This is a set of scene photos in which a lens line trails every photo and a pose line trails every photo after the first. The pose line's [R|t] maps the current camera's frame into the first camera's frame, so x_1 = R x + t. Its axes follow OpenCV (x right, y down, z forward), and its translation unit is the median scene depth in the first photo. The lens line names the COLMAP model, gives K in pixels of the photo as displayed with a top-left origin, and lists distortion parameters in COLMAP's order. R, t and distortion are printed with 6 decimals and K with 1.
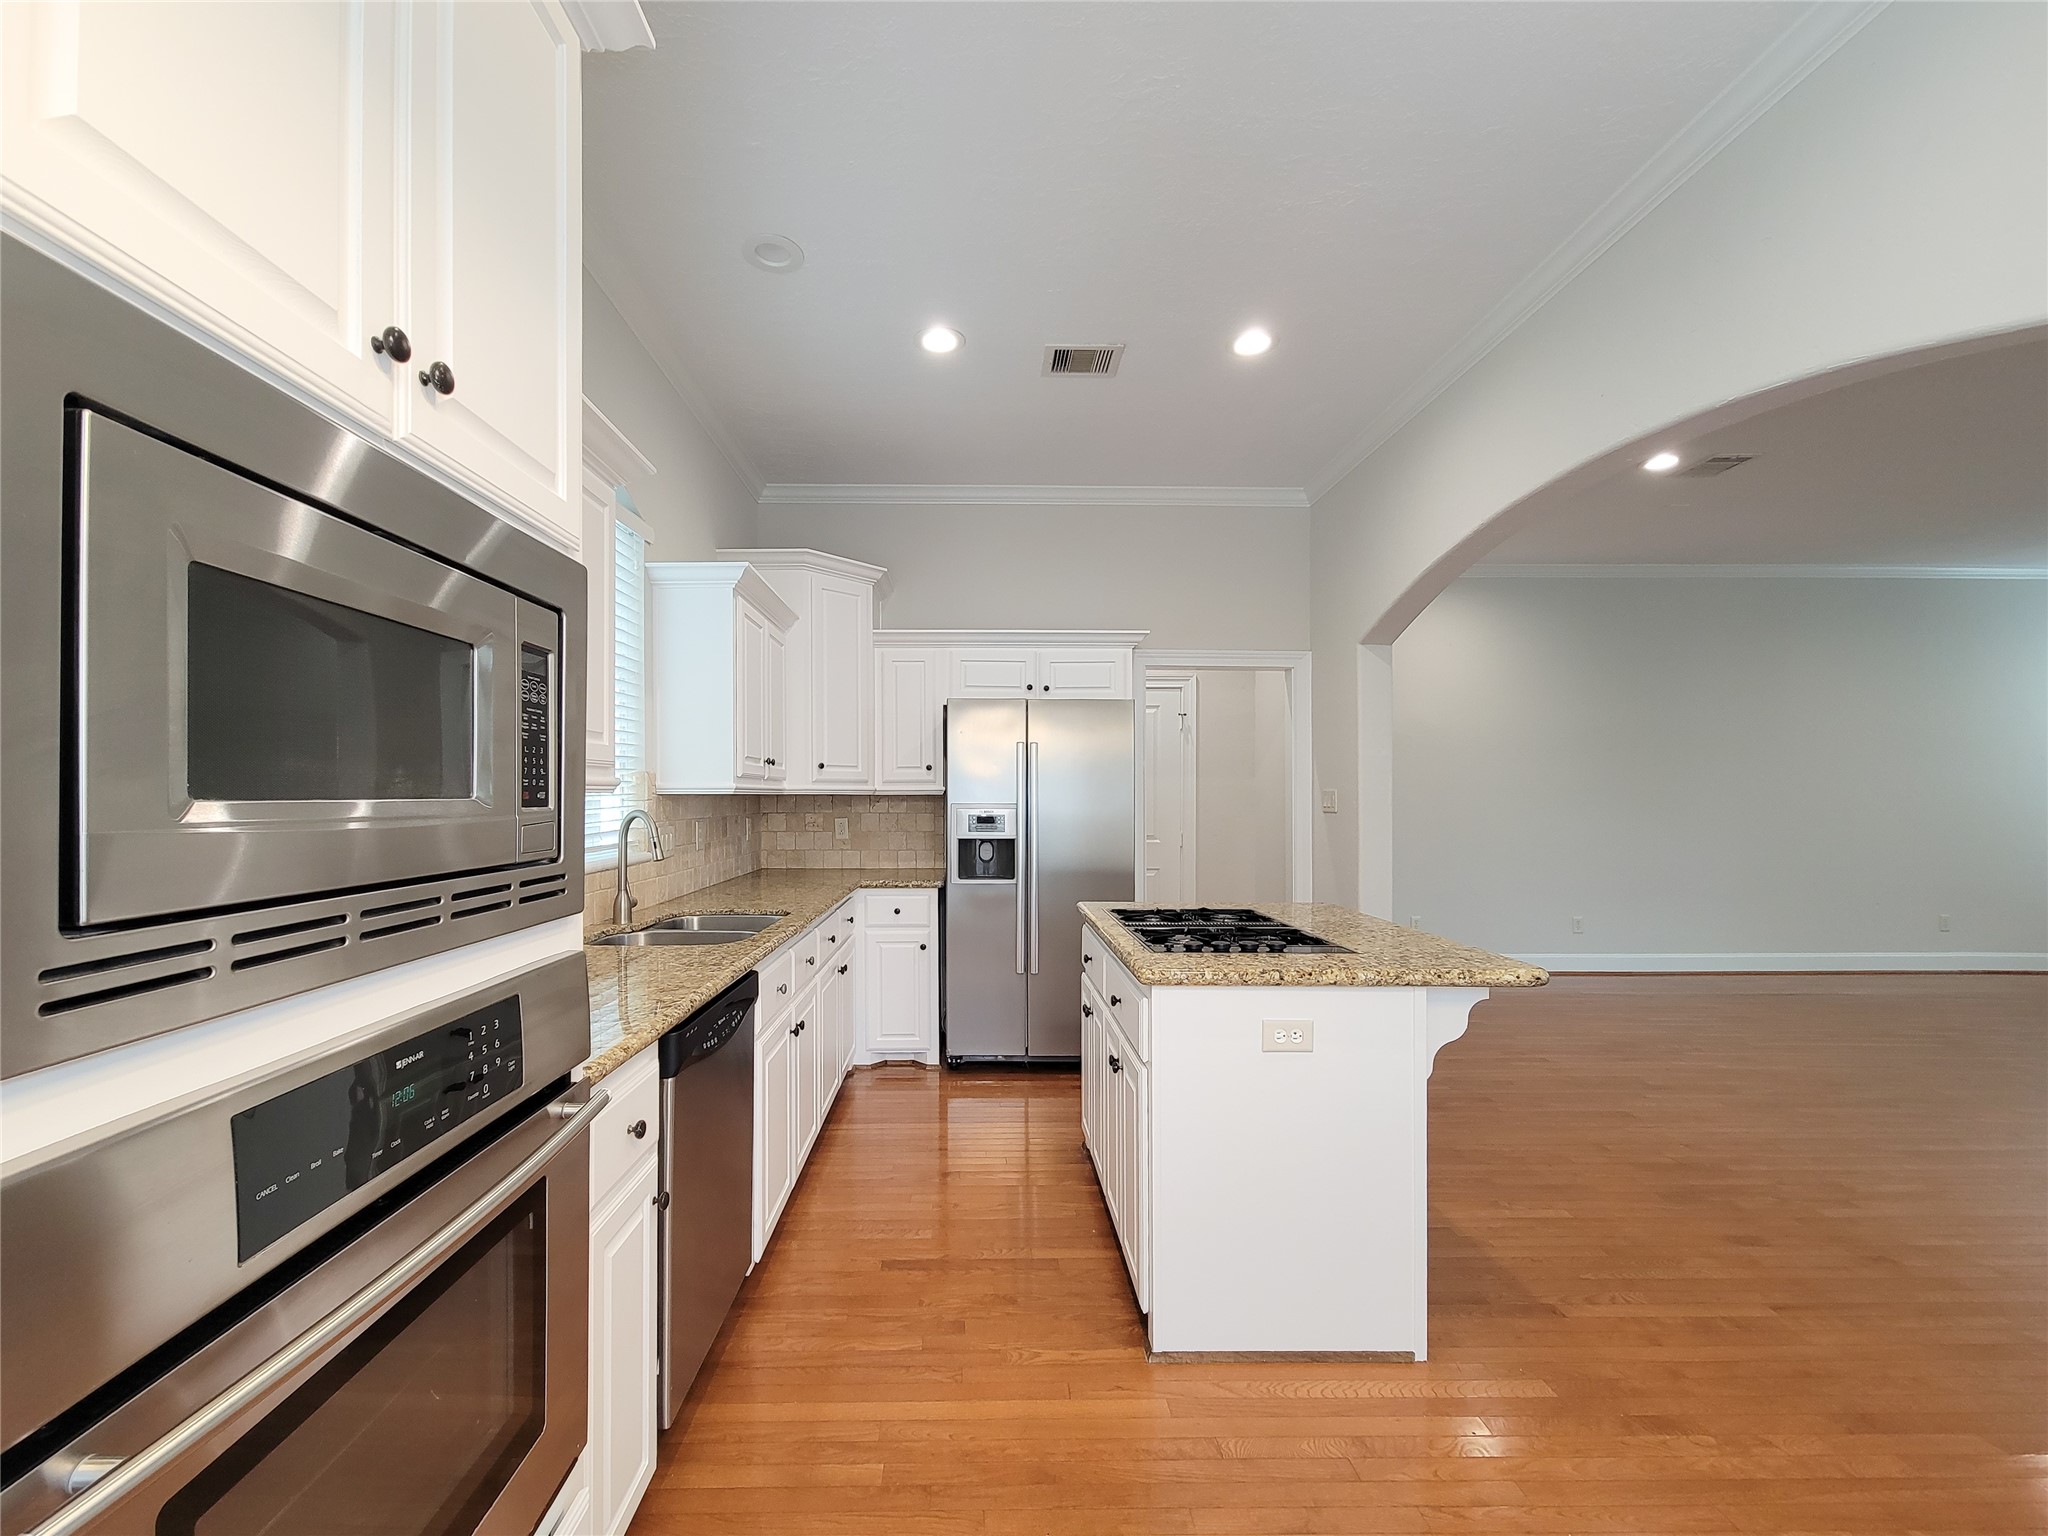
lens RADIAL K [[834.0, 0, 972.8], [0, 834.0, 855.1], [0, 0, 1]] dist [-0.000132, -0.000064]
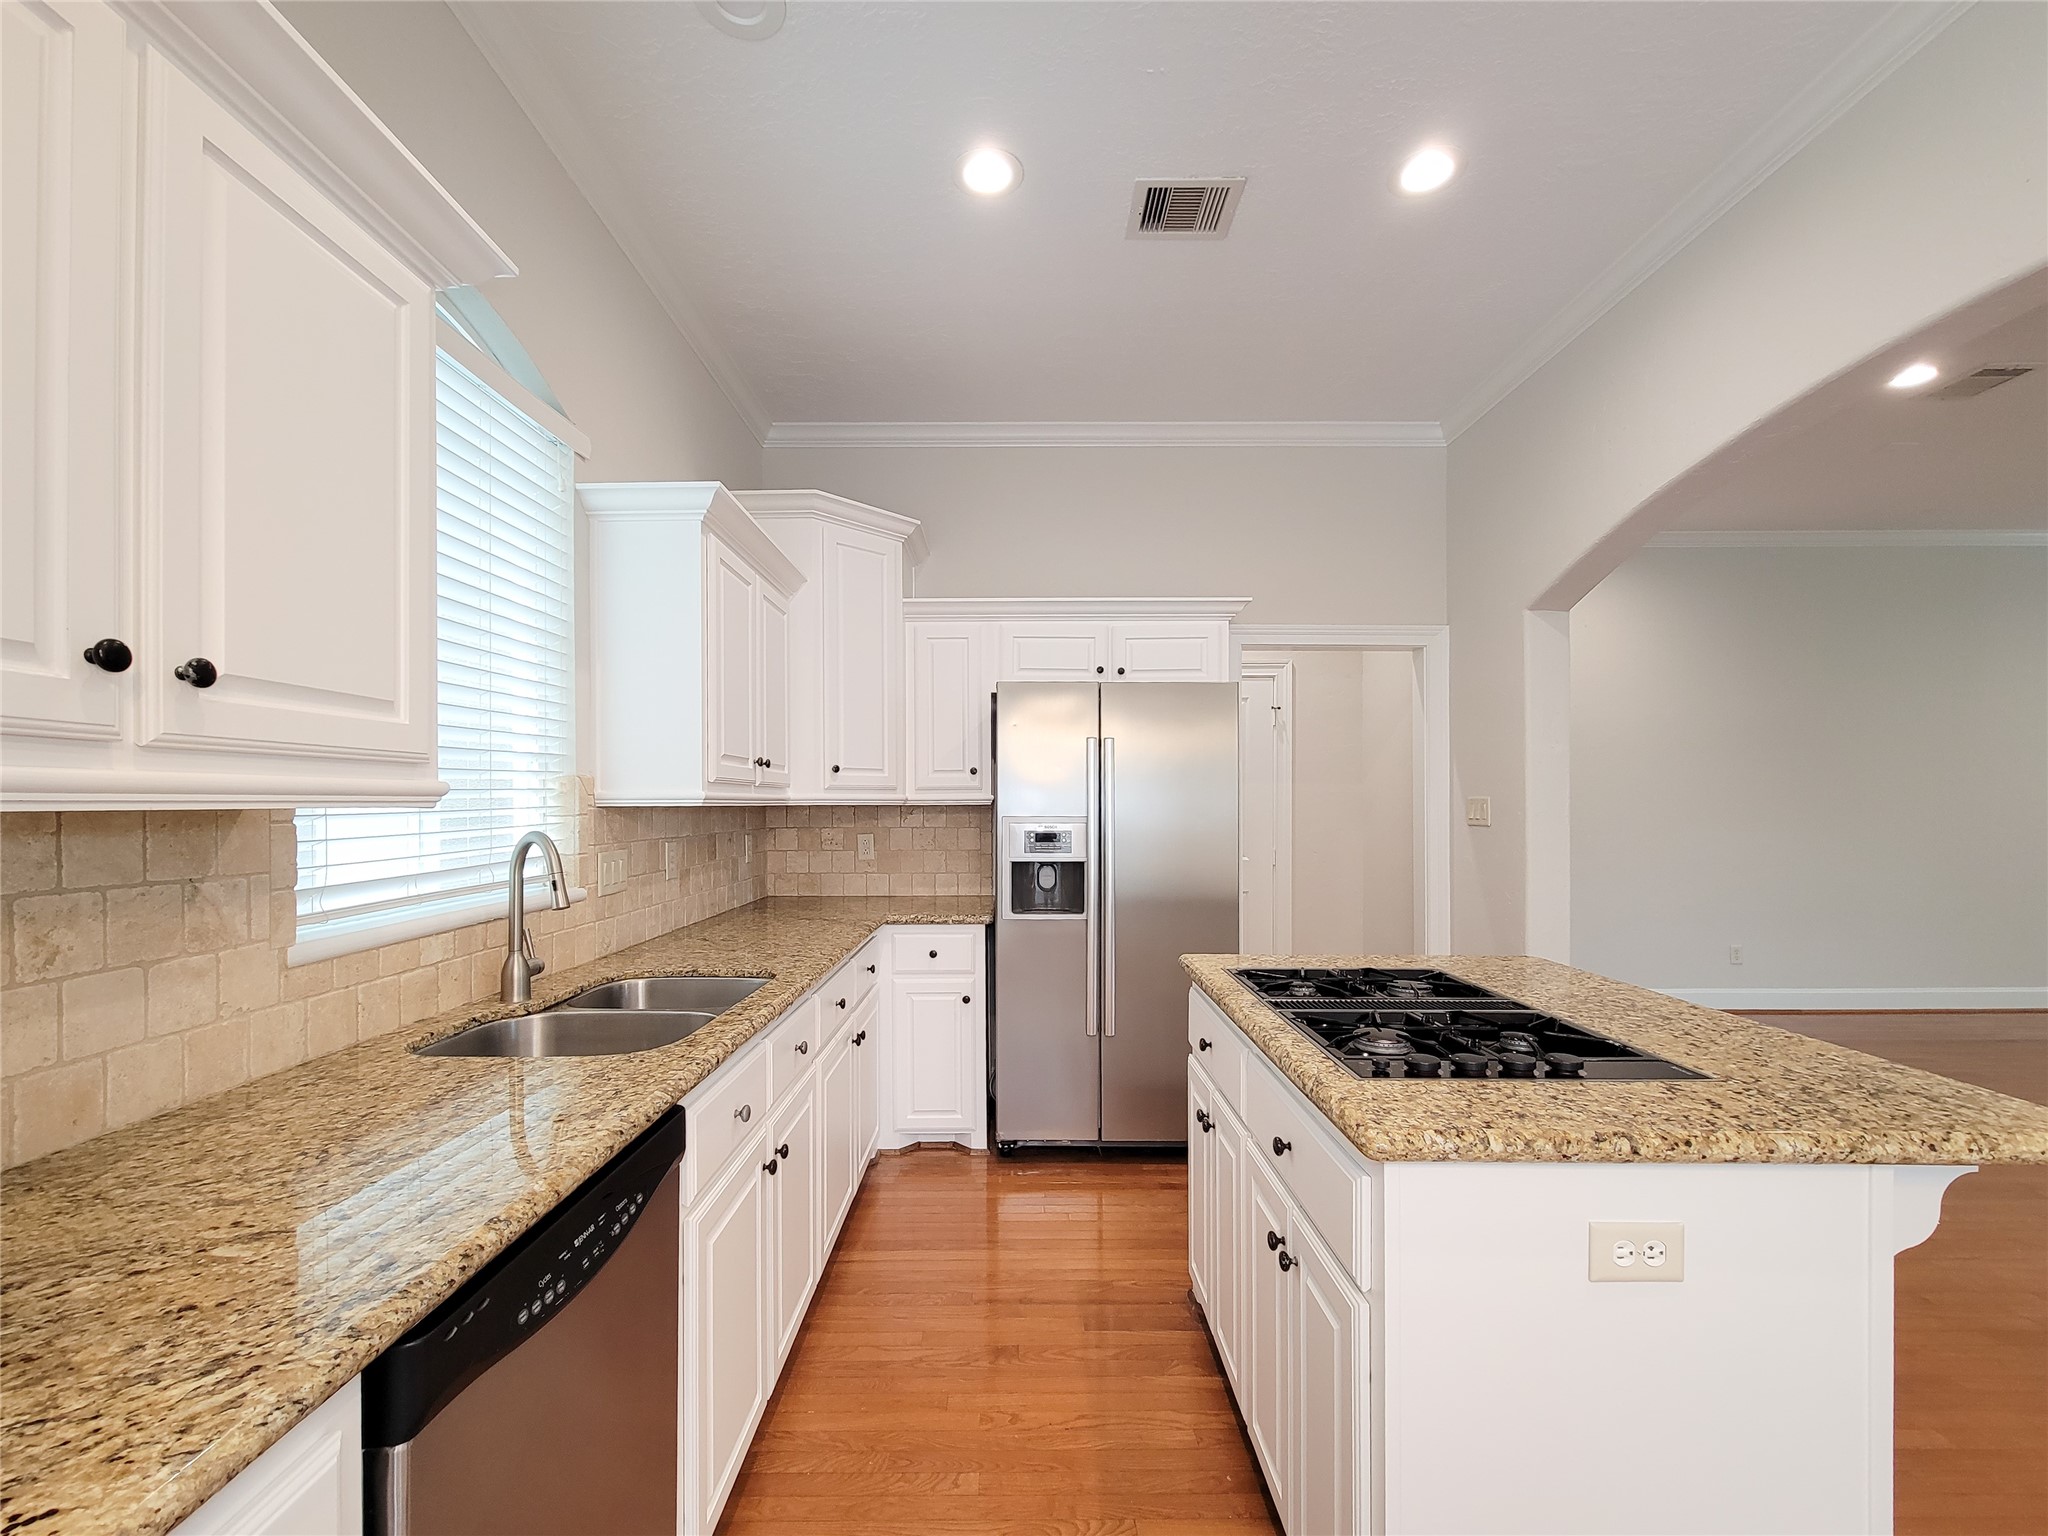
lens RADIAL K [[850.3, 0, 1010.9], [0, 850.3, 834.5], [0, 0, 1]] dist [-0.000893, -0.000734]
pose [[0.999958, -0.002884, -0.008696, -0.010970], [0.002574, 0.999370, -0.035401, -0.017013], [0.008793, 0.035377, 0.999335, 0.209142]]
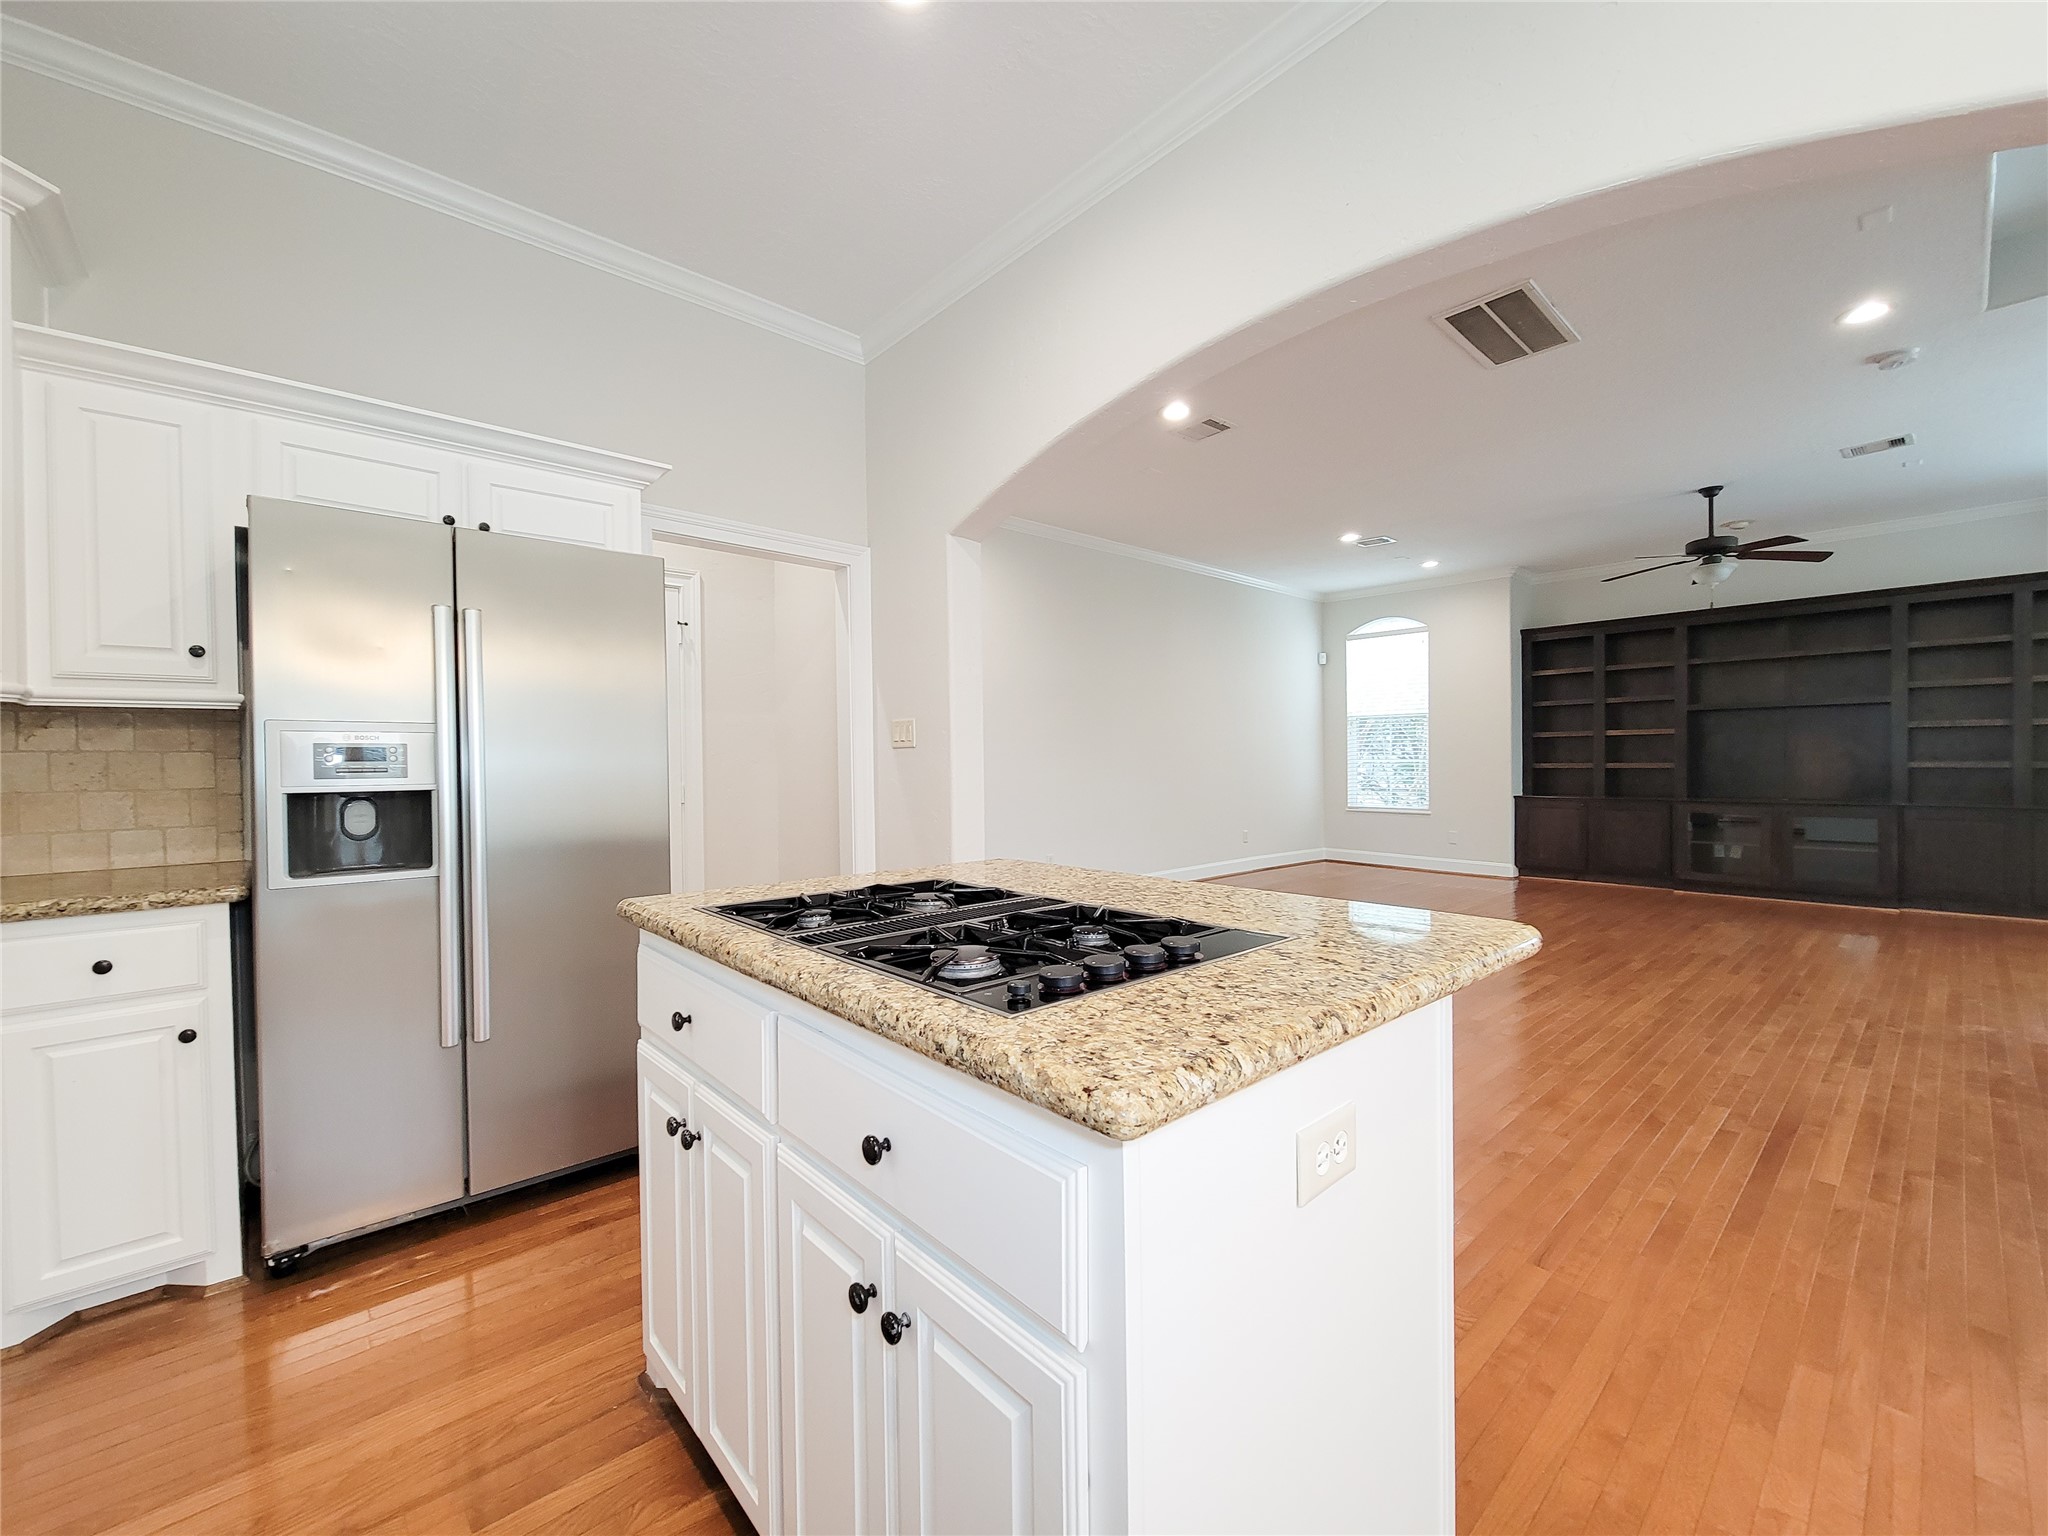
lens RADIAL K [[829.7, 0, 1027.6], [0, 829.7, 774.5], [0, 0, 1]] dist [-0.000805, -0.000668]
pose [[0.744738, -0.019507, 0.667072, -0.017920], [0.056825, 0.997796, -0.034263, 0.009595], [-0.664934, 0.063423, 0.744205, 0.365743]]
